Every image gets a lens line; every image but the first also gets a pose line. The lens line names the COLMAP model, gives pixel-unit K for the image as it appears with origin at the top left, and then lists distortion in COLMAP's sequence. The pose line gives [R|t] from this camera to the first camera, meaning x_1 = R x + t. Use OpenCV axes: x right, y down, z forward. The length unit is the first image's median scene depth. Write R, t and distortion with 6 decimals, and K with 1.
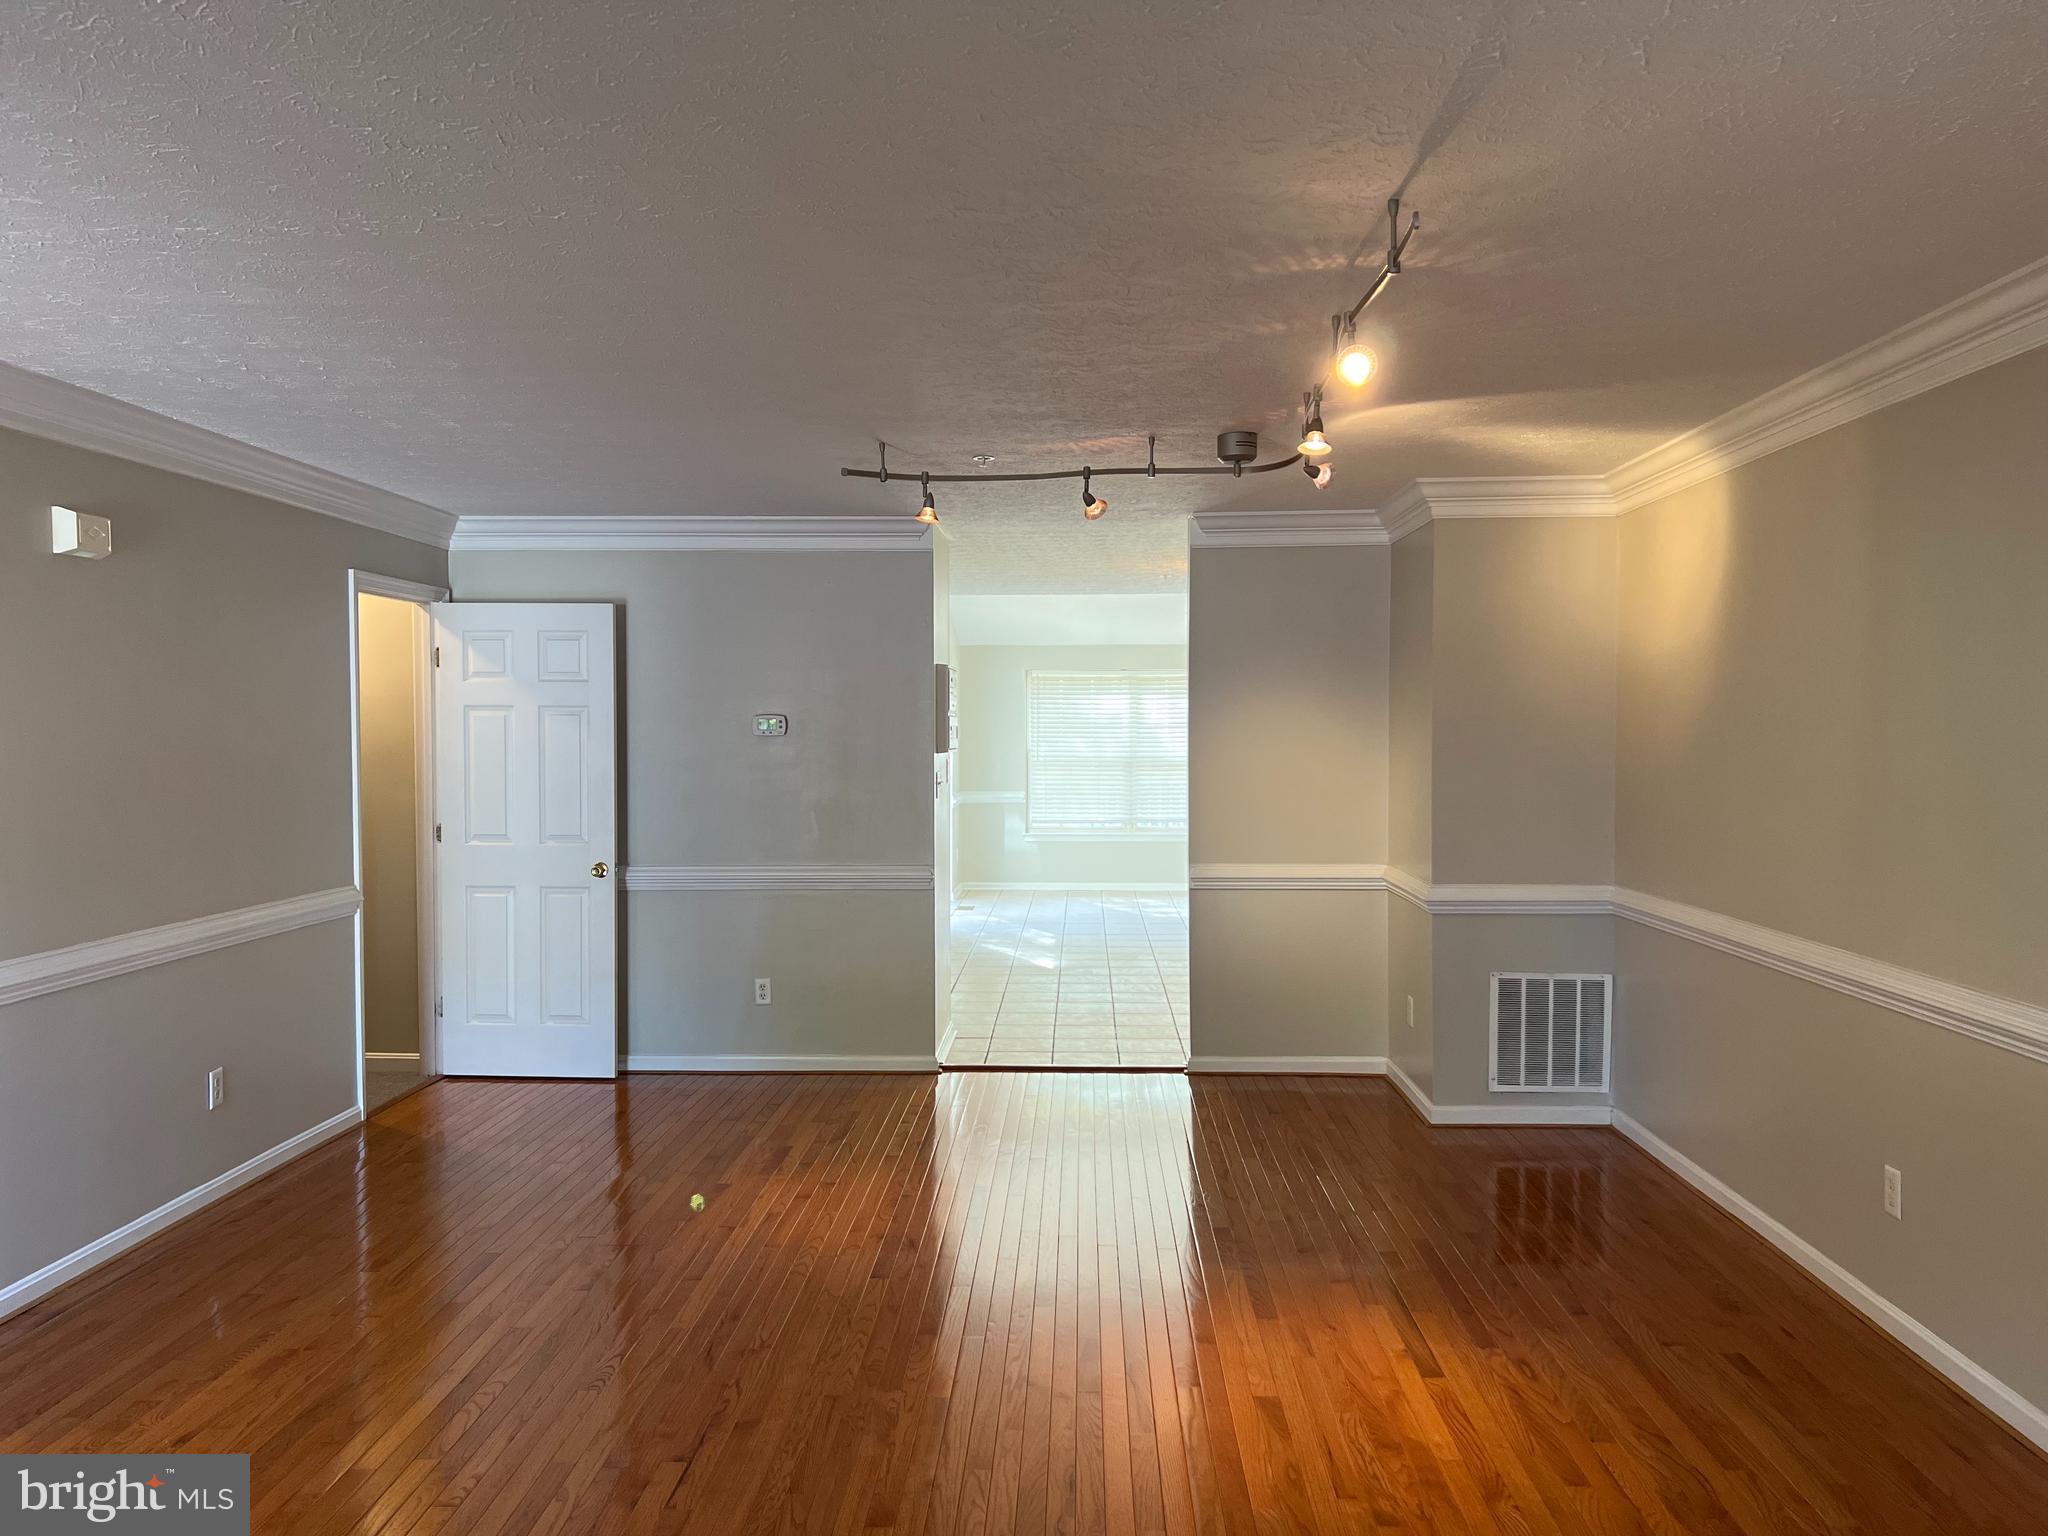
lens RADIAL K [[1515.1, 0, 1040.4], [0, 1515.1, 768.0], [0, 0, 1]] dist [0.073082, -0.048624]
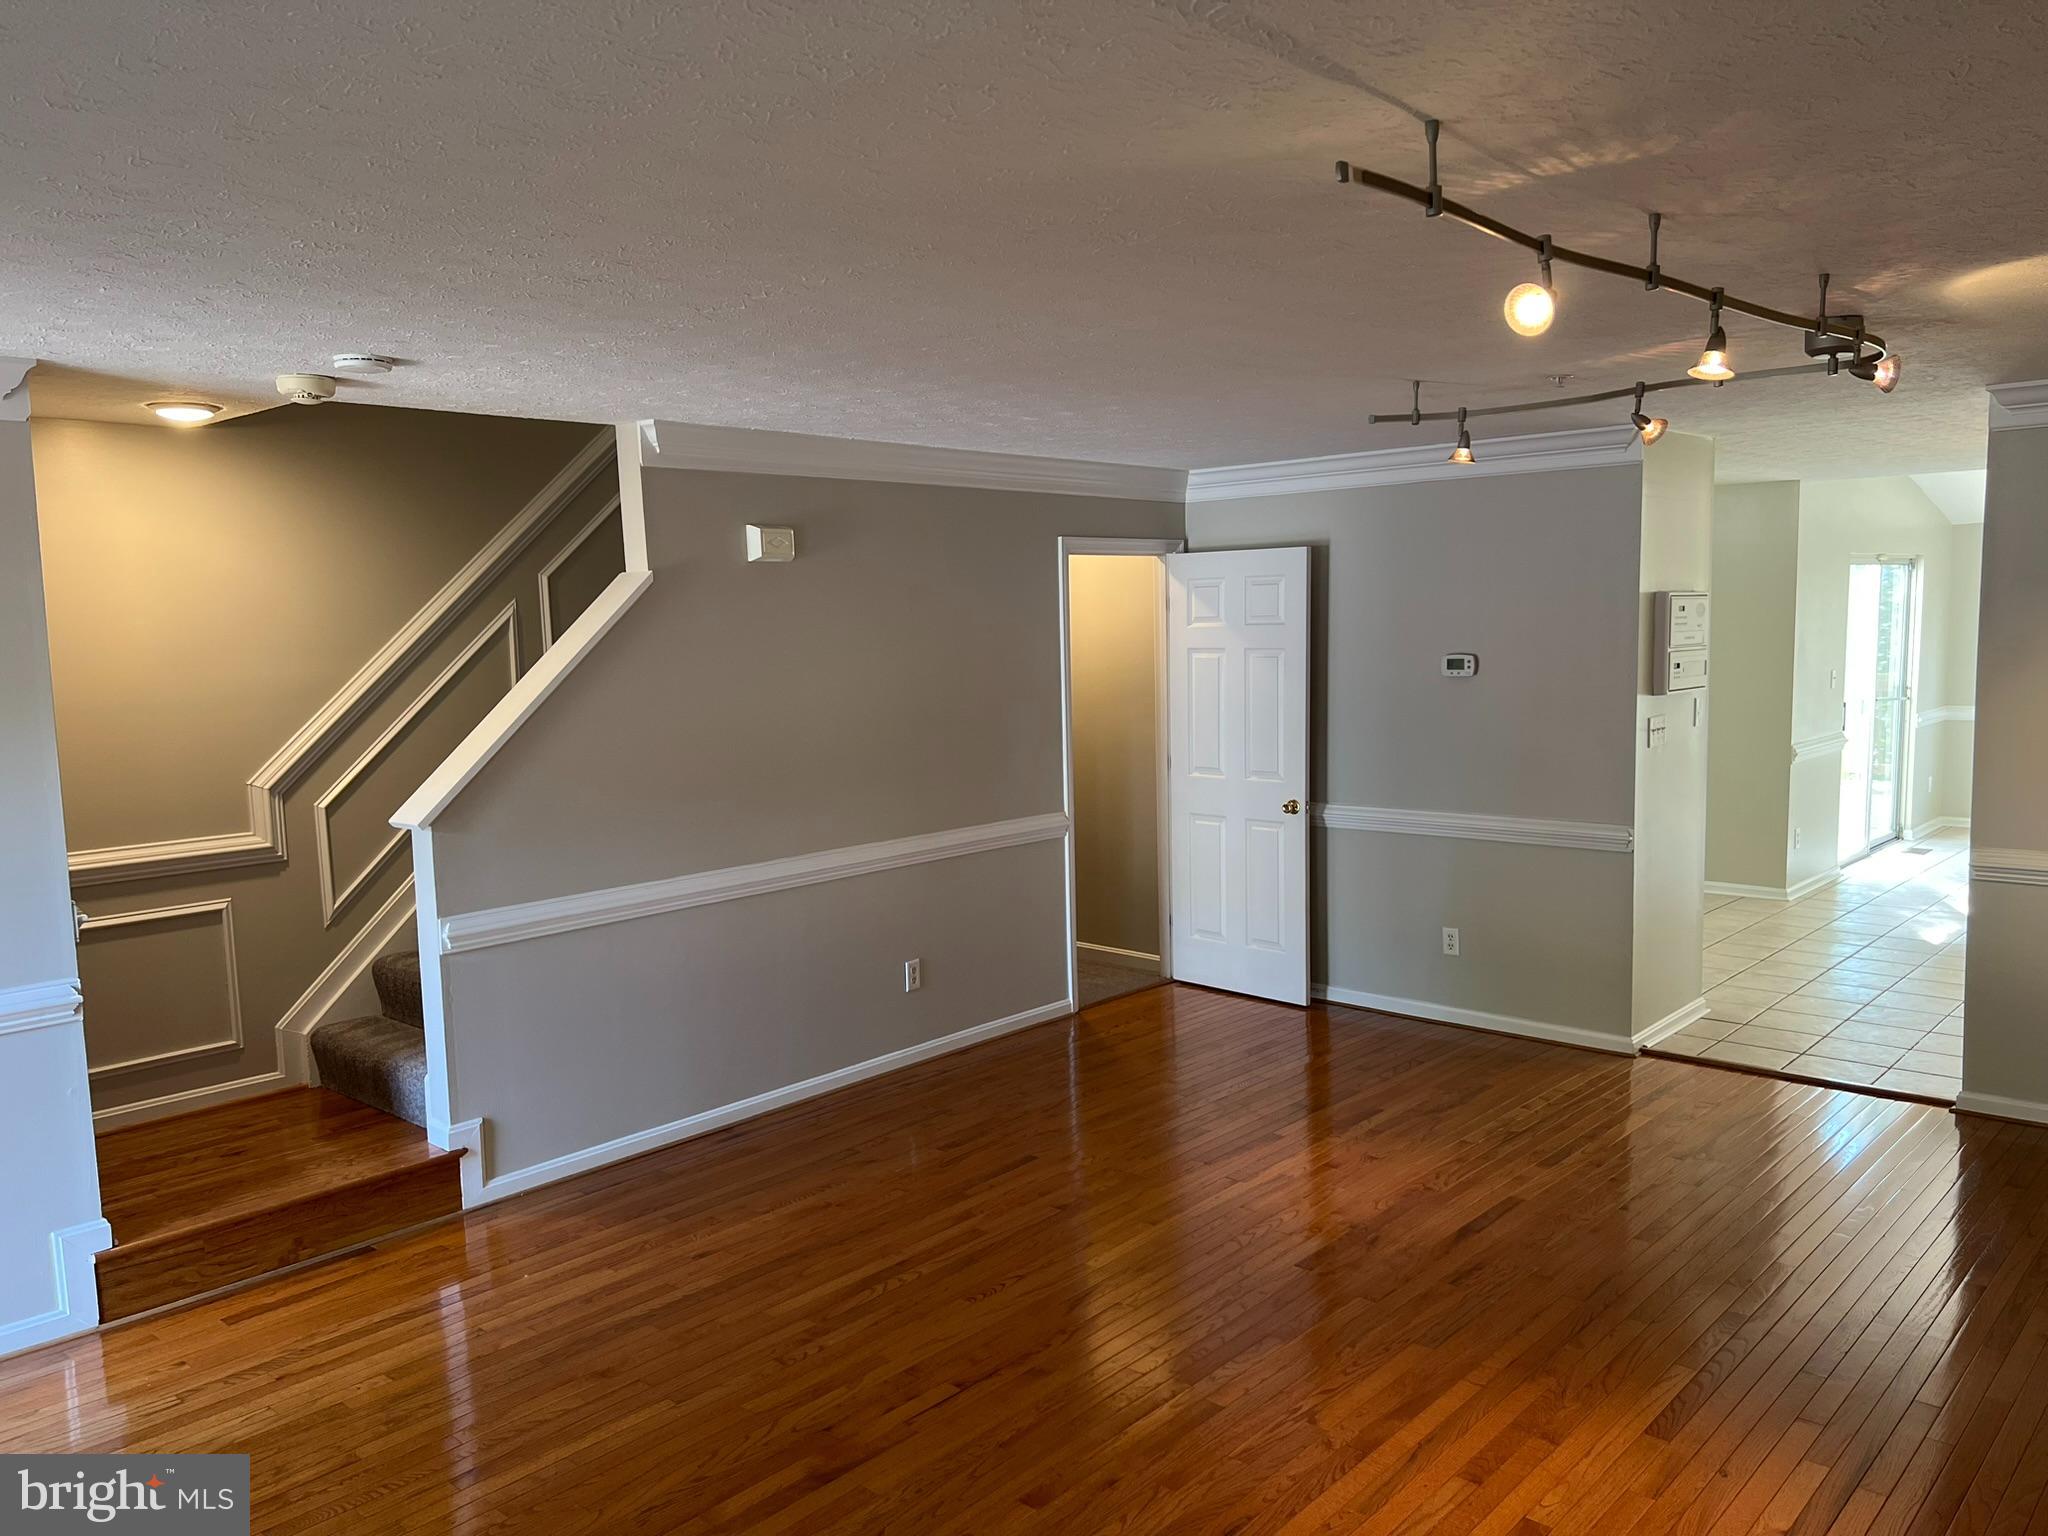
lens RADIAL K [[1515.1, 0, 1031.9], [0, 1515.1, 769.0], [0, 0, 1]] dist [0.073082, -0.048624]
pose [[0.776281, 0.044942, -0.628783, 0.220687], [0.002866, 0.997193, 0.074813, -0.036249], [0.630380, -0.059878, 0.773974, 0.090671]]
